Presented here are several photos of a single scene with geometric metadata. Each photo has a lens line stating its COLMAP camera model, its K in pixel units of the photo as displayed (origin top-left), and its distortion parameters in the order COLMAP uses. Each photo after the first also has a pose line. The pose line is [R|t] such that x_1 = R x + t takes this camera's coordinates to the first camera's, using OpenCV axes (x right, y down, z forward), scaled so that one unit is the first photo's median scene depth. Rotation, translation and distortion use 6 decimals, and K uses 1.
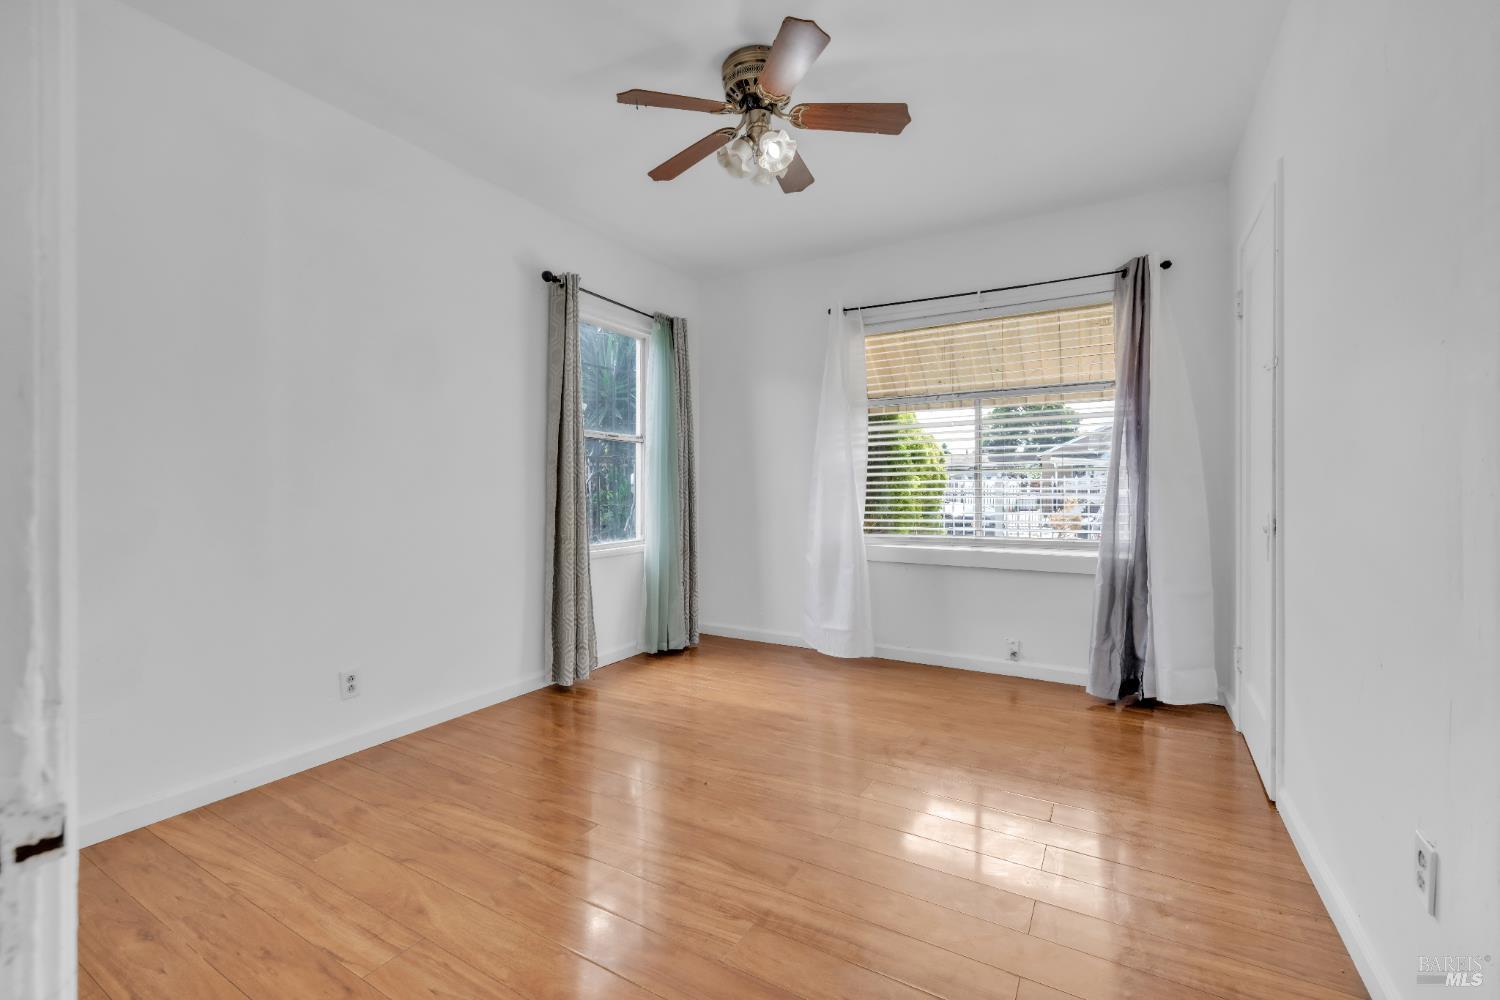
lens RADIAL K [[628.1, 0, 755.0], [0, 628.1, 487.7], [0, 0, 1]] dist [-0.001546, 0.000153]
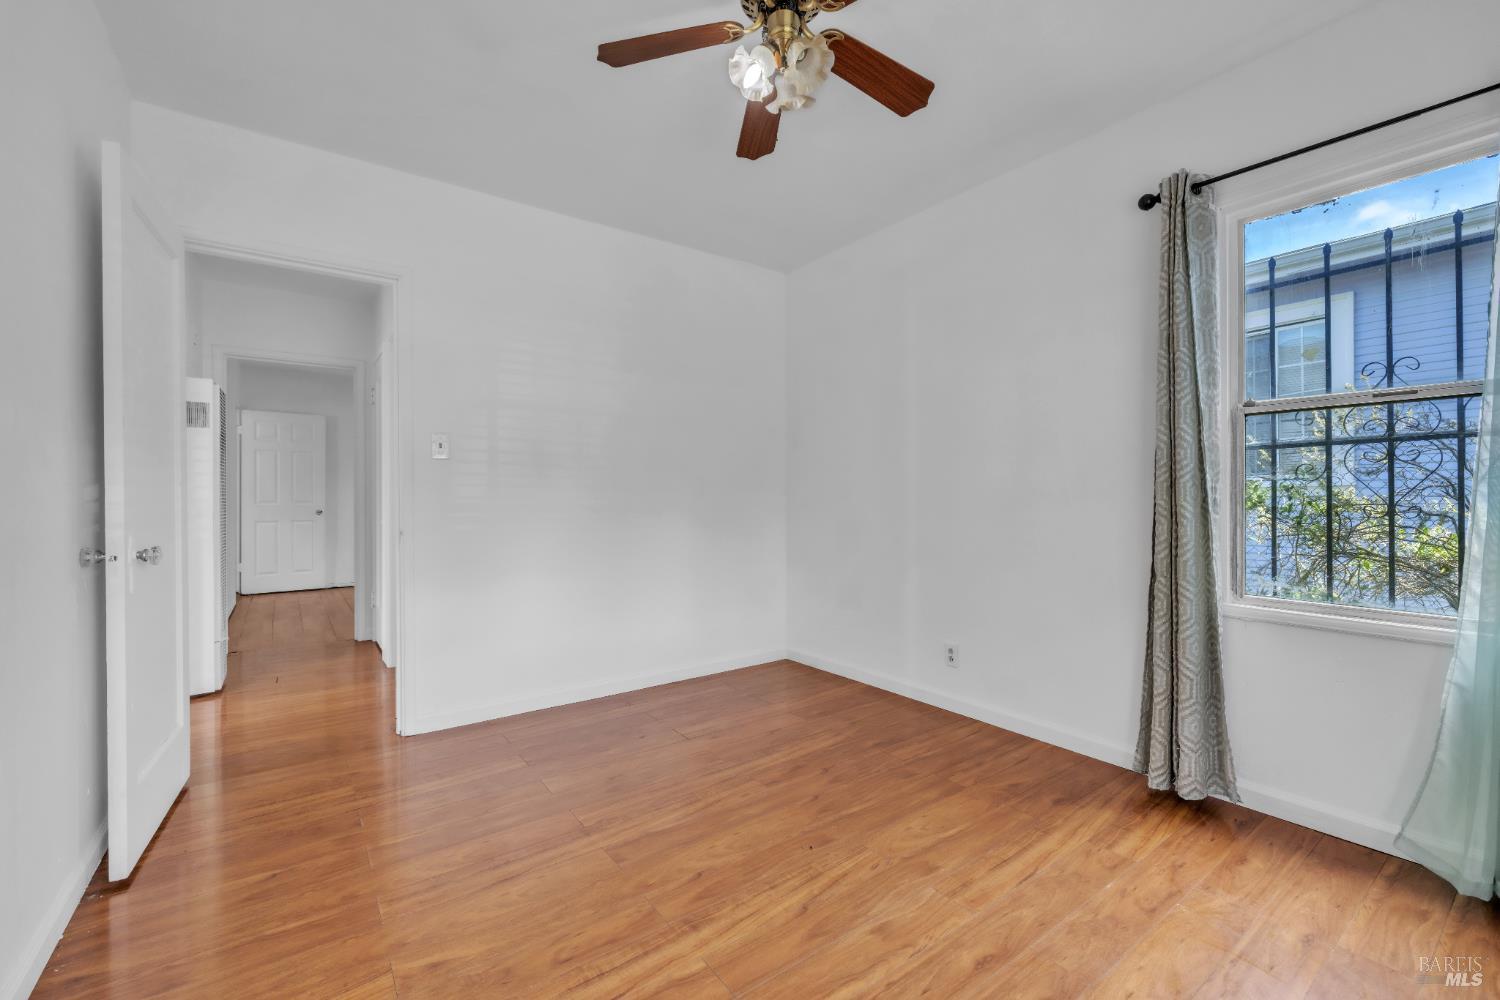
lens RADIAL K [[628.1, 0, 755.0], [0, 628.1, 487.7], [0, 0, 1]] dist [-0.001546, 0.000153]
pose [[-0.400207, -0.013276, -0.916329, 0.710070], [-0.000601, 0.999899, -0.014225, -0.002077], [0.916425, -0.005142, -0.400174, 1.228714]]
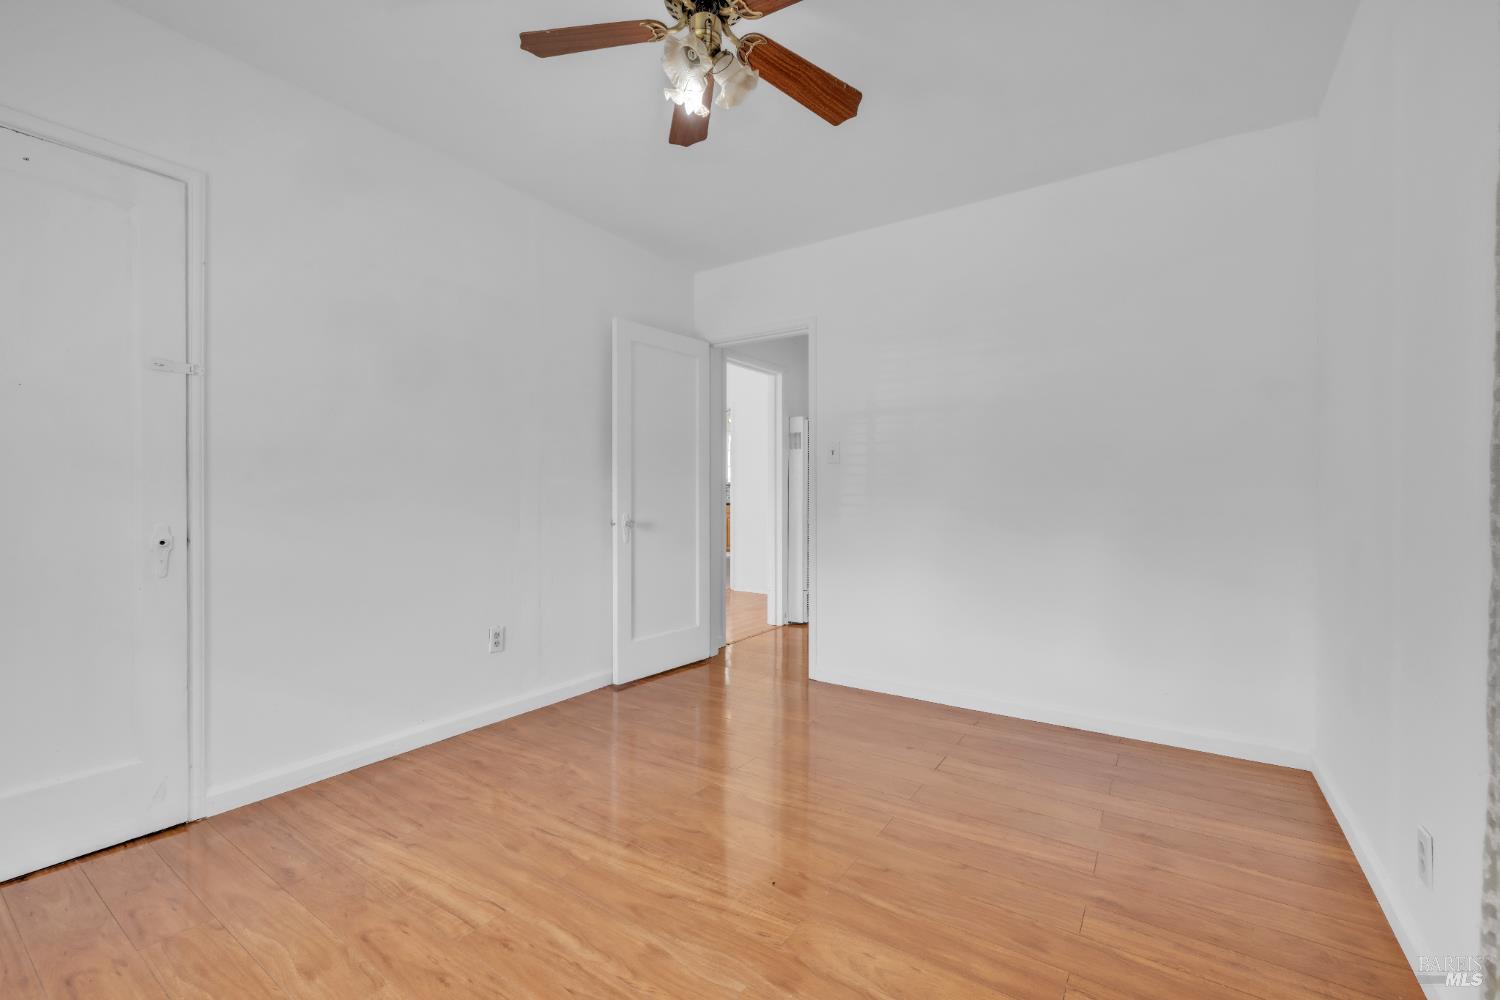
lens RADIAL K [[625.8, 0, 750.0], [0, 625.8, 500.0], [0, 0, 1]] dist [-0.006292, 0.000221]
pose [[-0.997299, -0.003704, 0.073359, -0.101150], [-0.002997, 0.999948, 0.009739, -0.003758], [-0.073392, 0.009493, -0.997258, 1.698109]]
